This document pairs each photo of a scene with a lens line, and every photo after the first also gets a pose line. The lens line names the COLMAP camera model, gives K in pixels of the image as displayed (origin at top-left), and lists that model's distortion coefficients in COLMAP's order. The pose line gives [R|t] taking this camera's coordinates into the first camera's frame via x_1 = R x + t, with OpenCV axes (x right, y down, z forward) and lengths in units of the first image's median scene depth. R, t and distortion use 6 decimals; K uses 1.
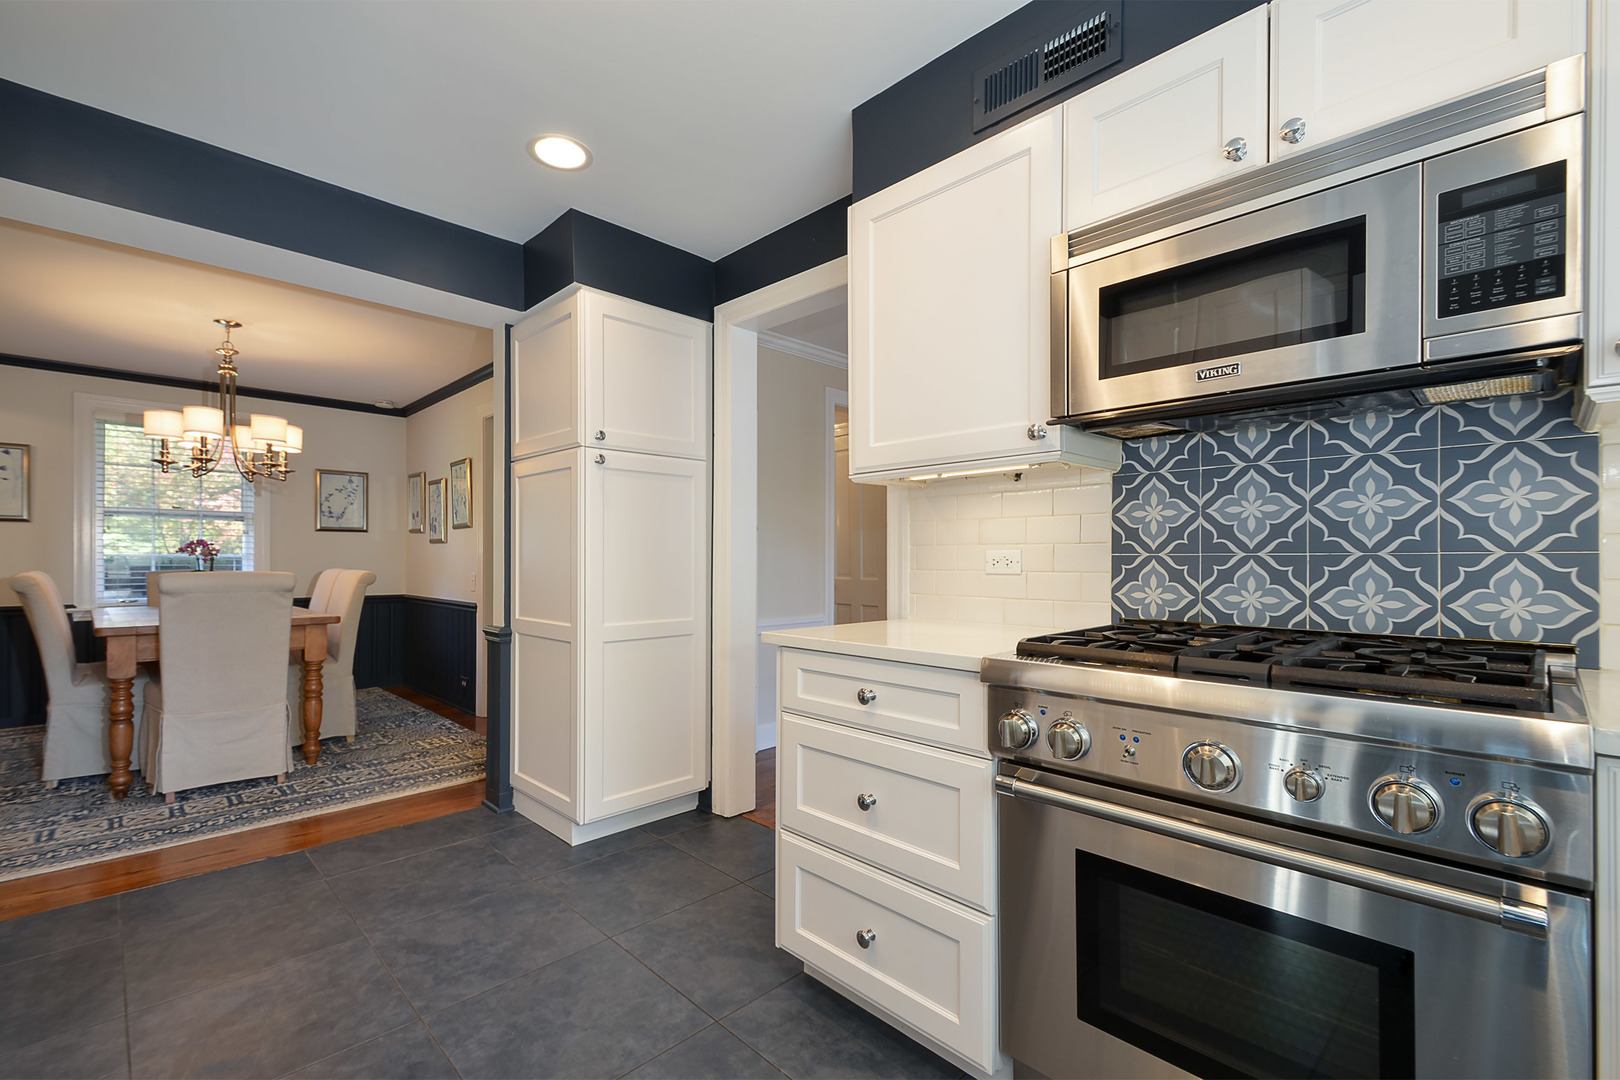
lens RADIAL K [[704.1, 0, 814.0], [0, 704.1, 561.1], [0, 0, 1]] dist [0.011260, -0.001246]
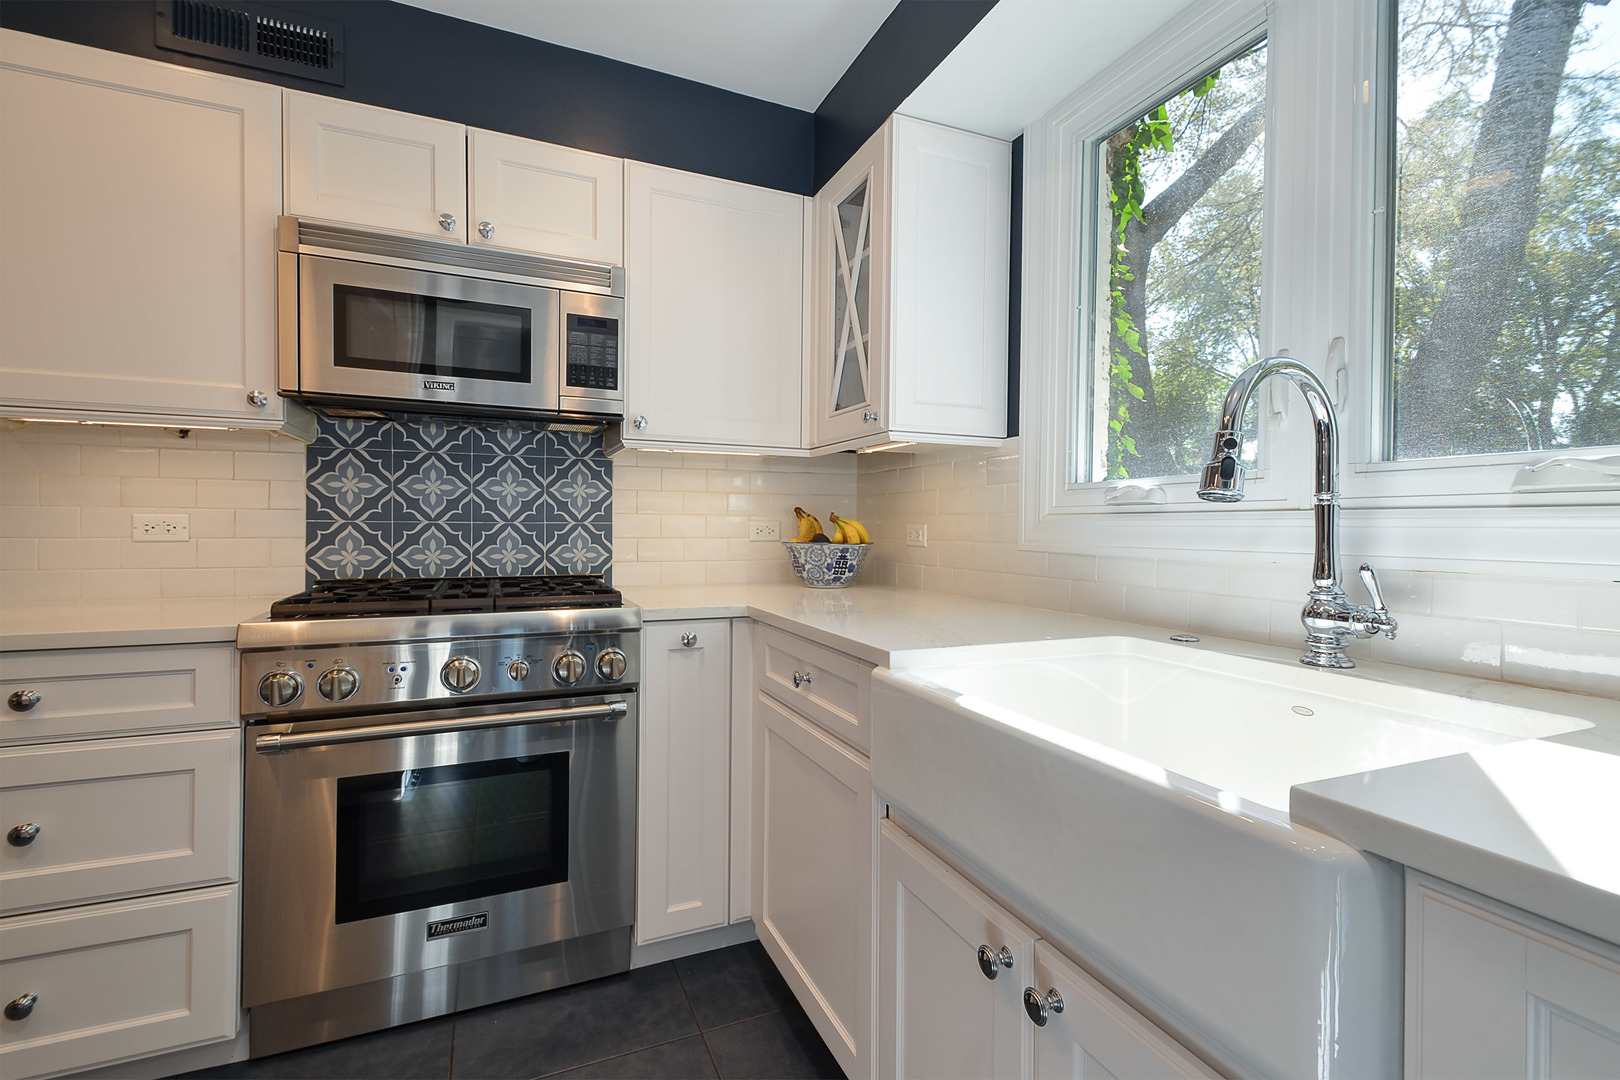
lens RADIAL K [[704.1, 0, 806.7], [0, 704.1, 533.0], [0, 0, 1]] dist [0.011260, -0.001246]
pose [[0.339542, -0.008032, 0.940556, -0.396751], [-0.004841, 0.999935, 0.010287, -0.006856], [-0.940578, -0.008046, 0.339482, -0.091345]]
